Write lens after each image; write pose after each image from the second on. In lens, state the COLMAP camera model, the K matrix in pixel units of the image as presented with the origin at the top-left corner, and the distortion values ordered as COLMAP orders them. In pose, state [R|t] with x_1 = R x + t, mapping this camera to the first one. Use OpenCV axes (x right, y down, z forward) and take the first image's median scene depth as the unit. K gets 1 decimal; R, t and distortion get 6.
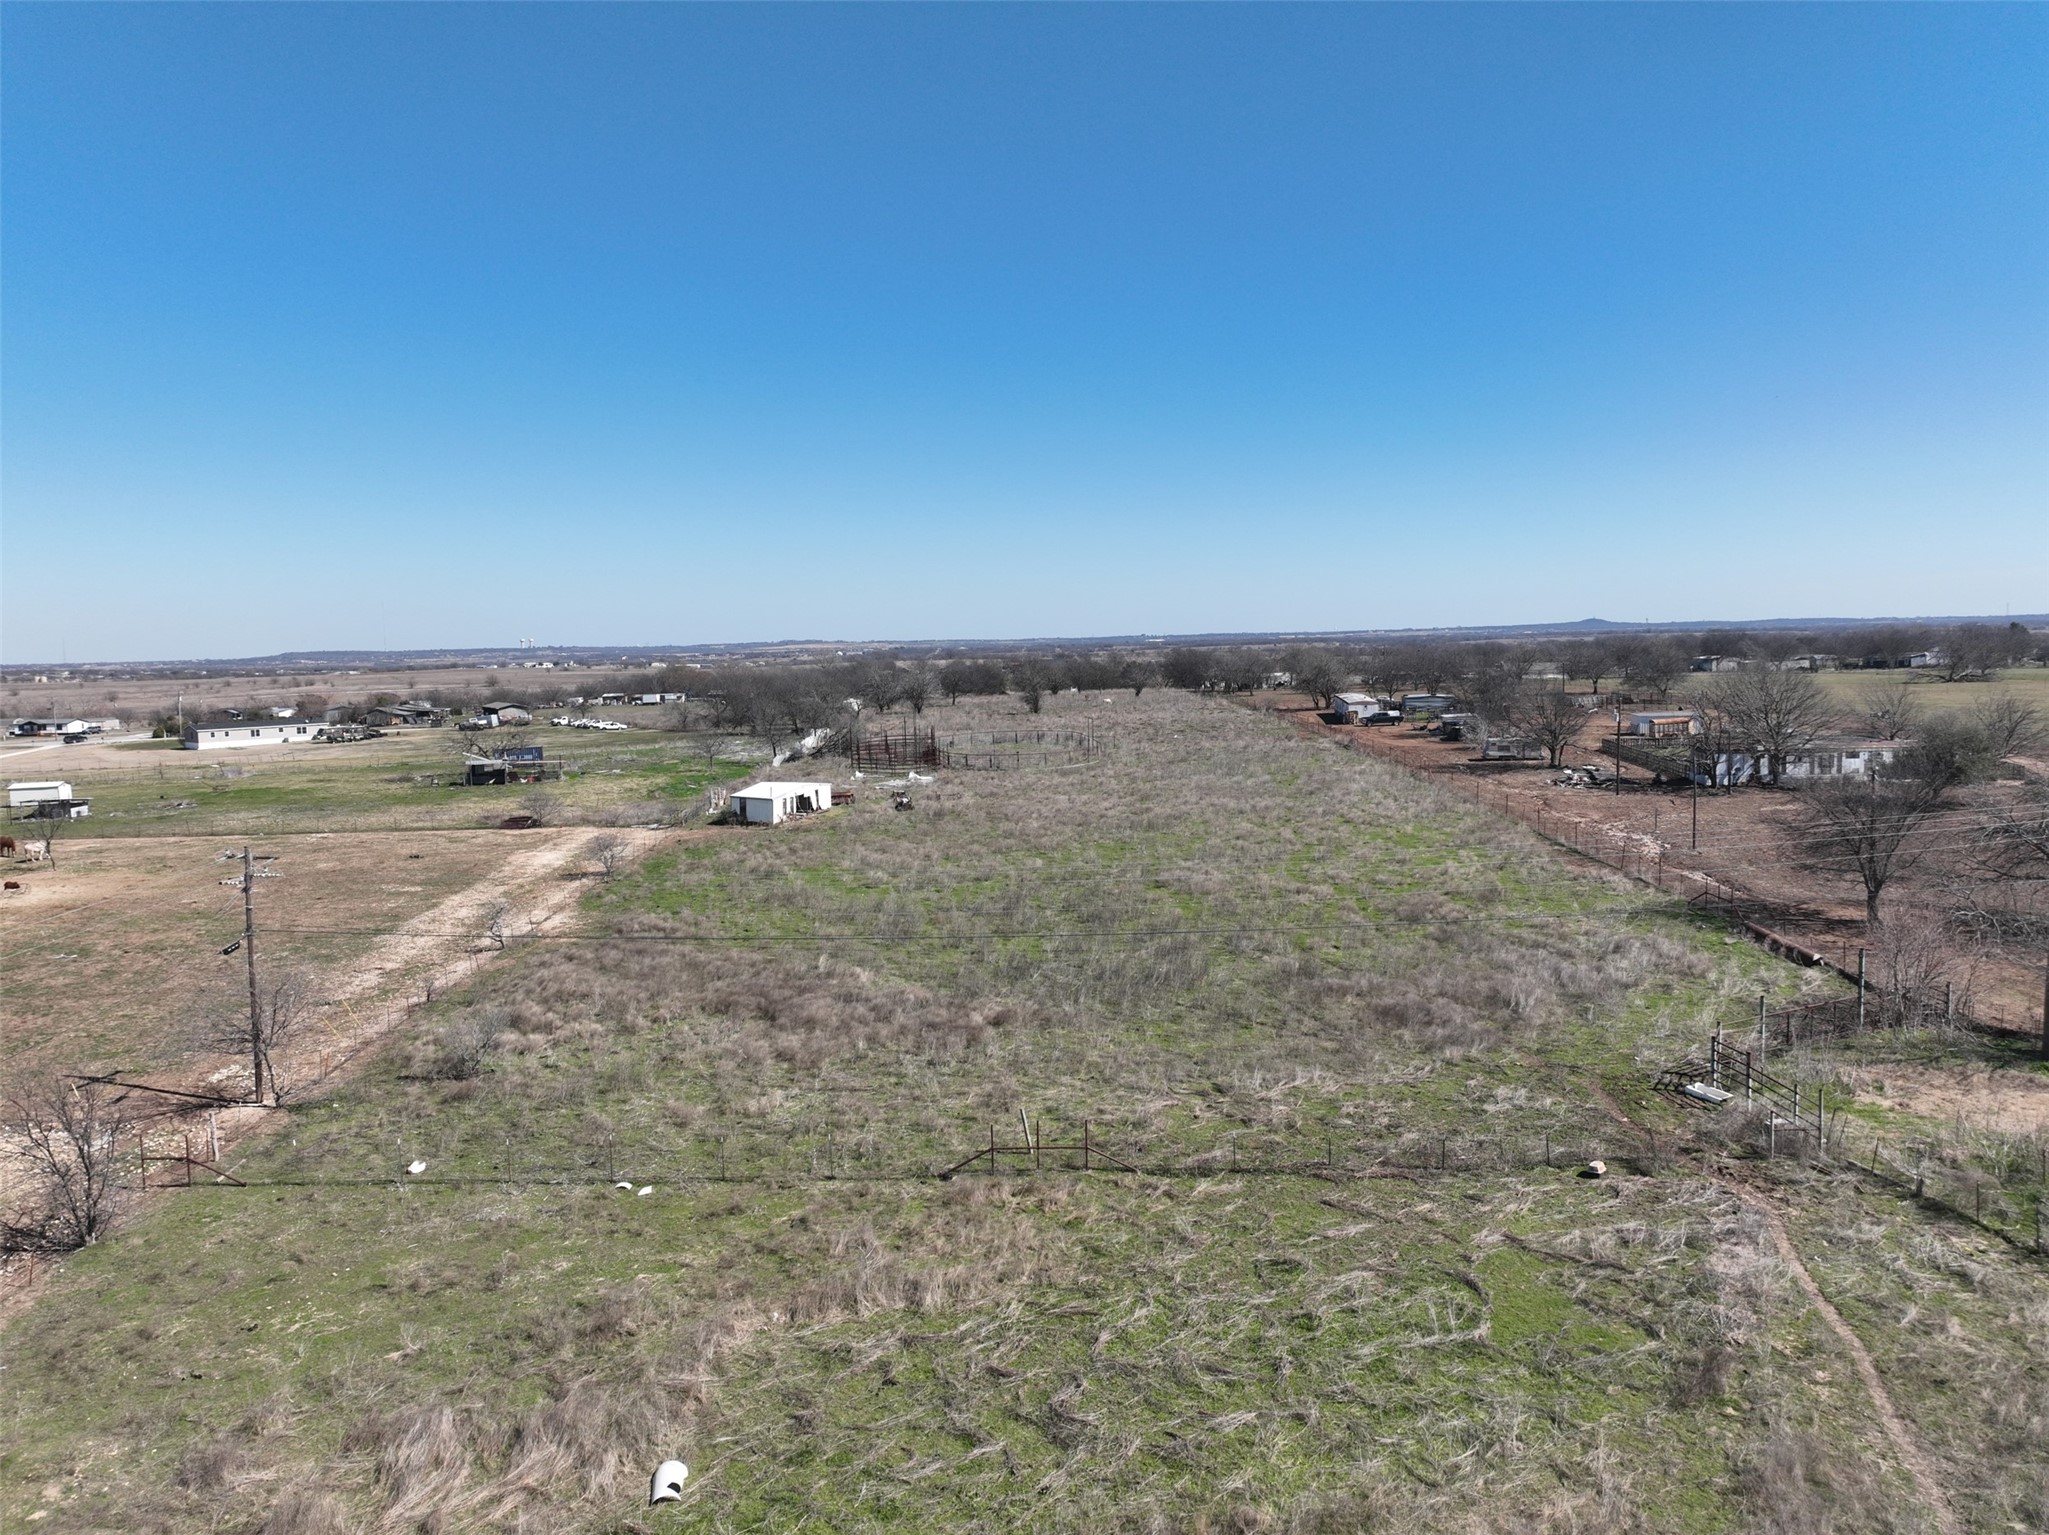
lens RADIAL K [[1430.5, 0, 1029.9], [0, 1430.5, 765.0], [0, 0, 1]] dist [0.004504, 0.012519]
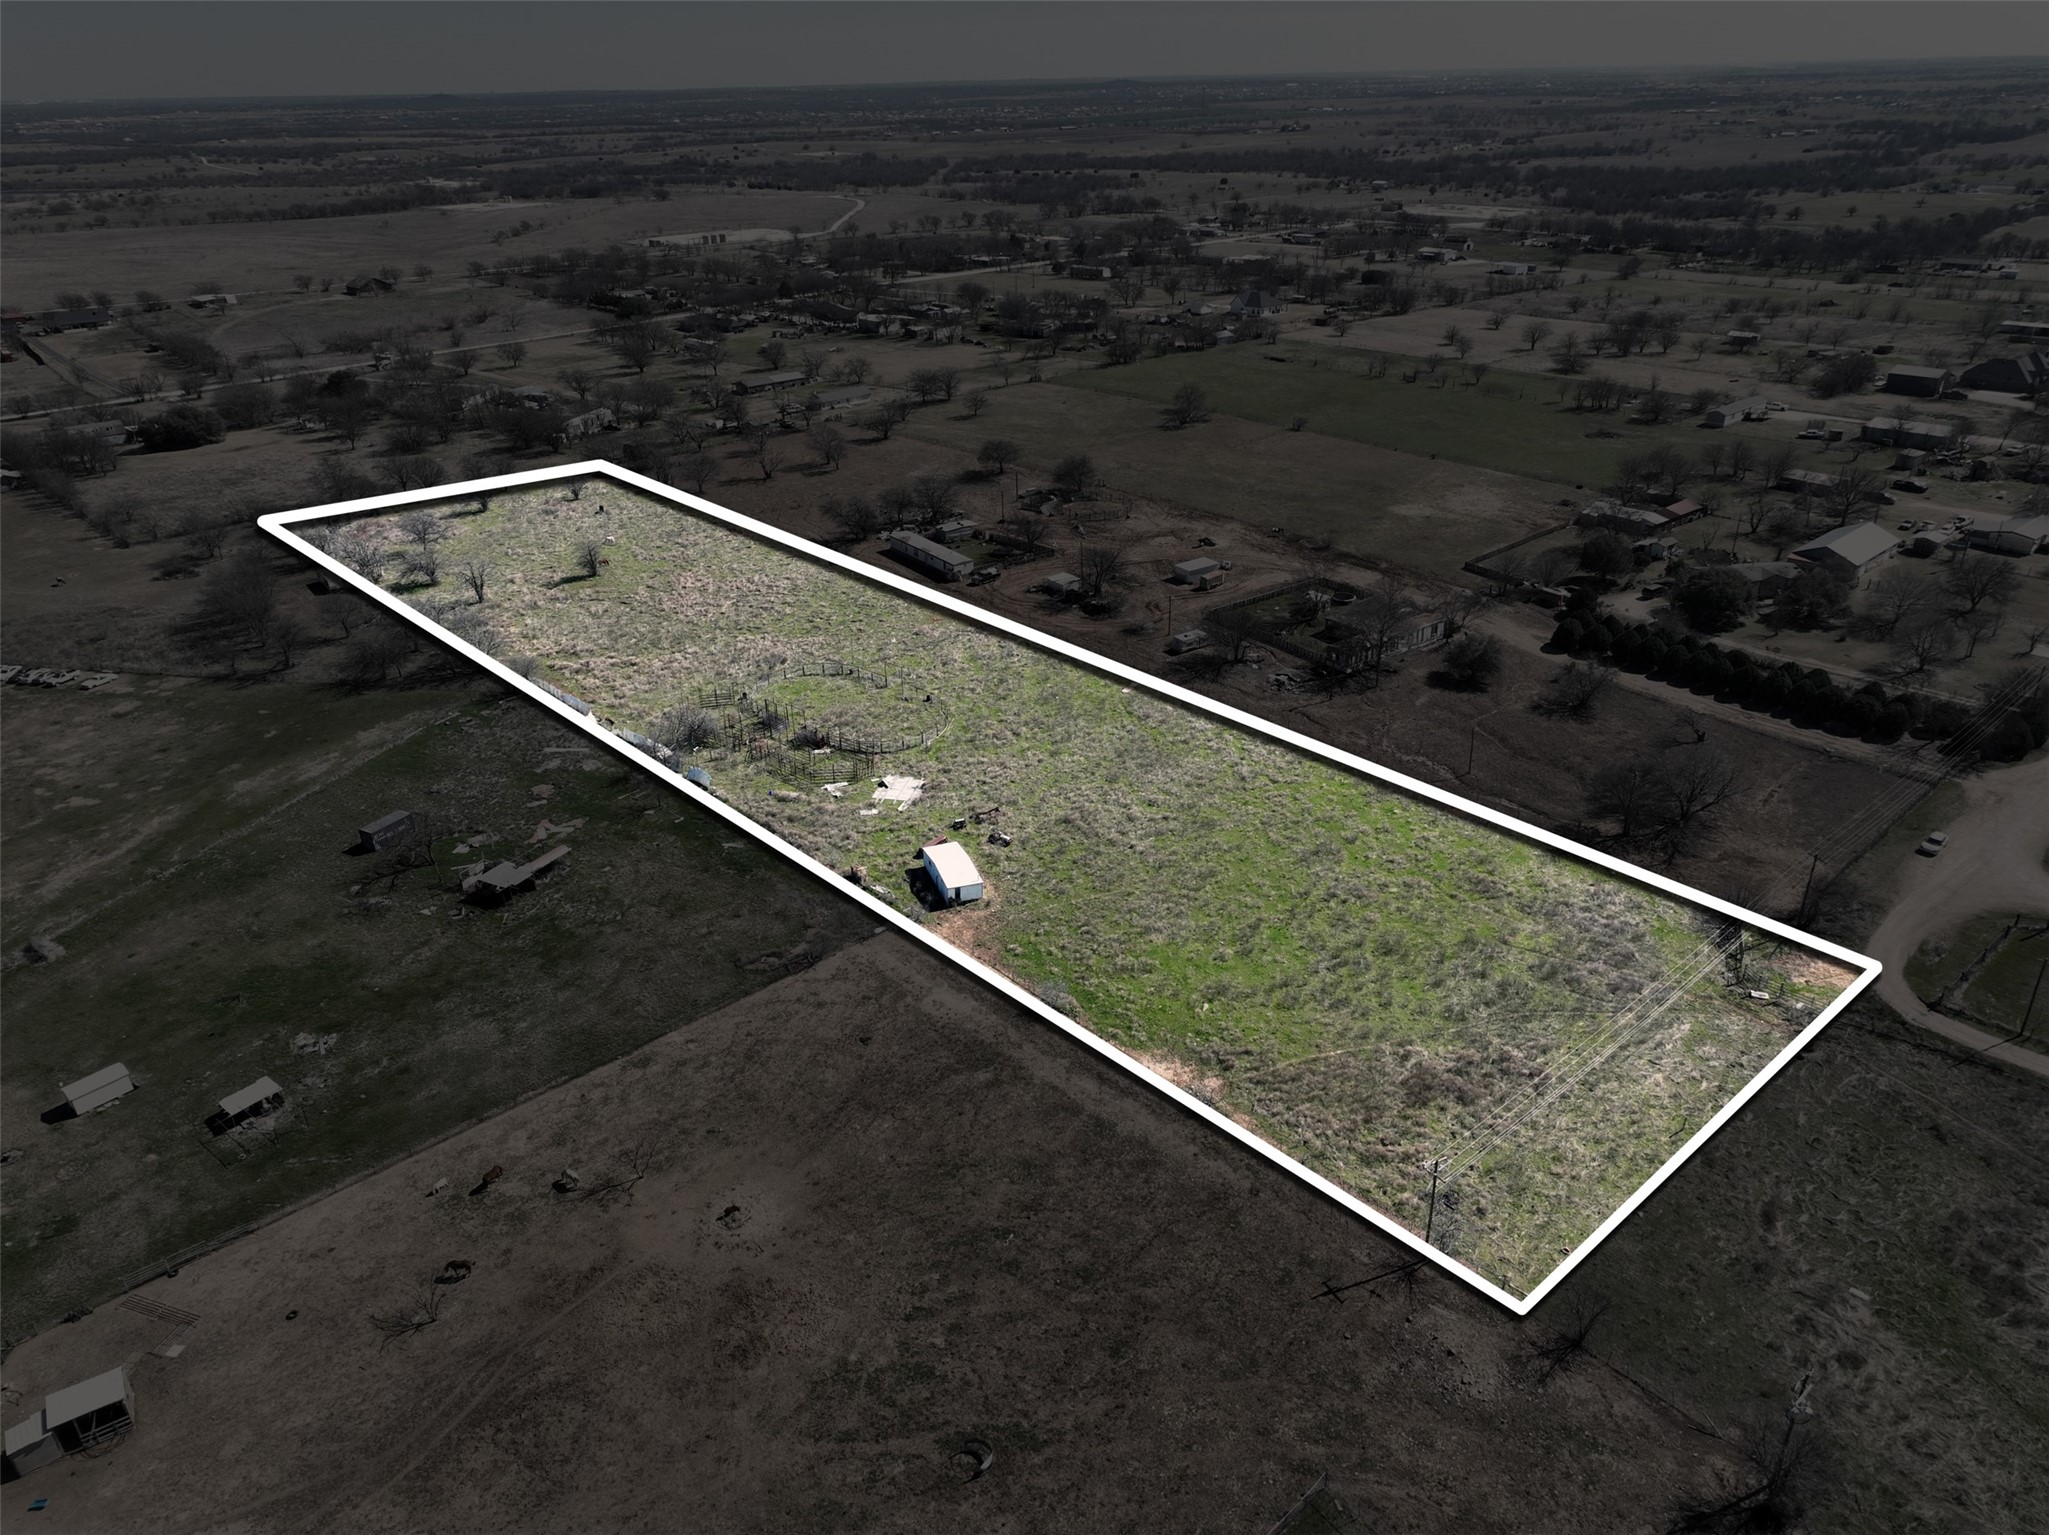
lens RADIAL K [[1430.5, 0, 1022.4], [0, 1430.5, 776.7], [0, 0, 1]] dist [0.004504, 0.012519]
pose [[0.742330, -0.295071, 0.601563, -0.652905], [0.067915, 0.926322, 0.370560, -0.395621], [-0.666583, -0.234222, 0.707677, 0.030479]]
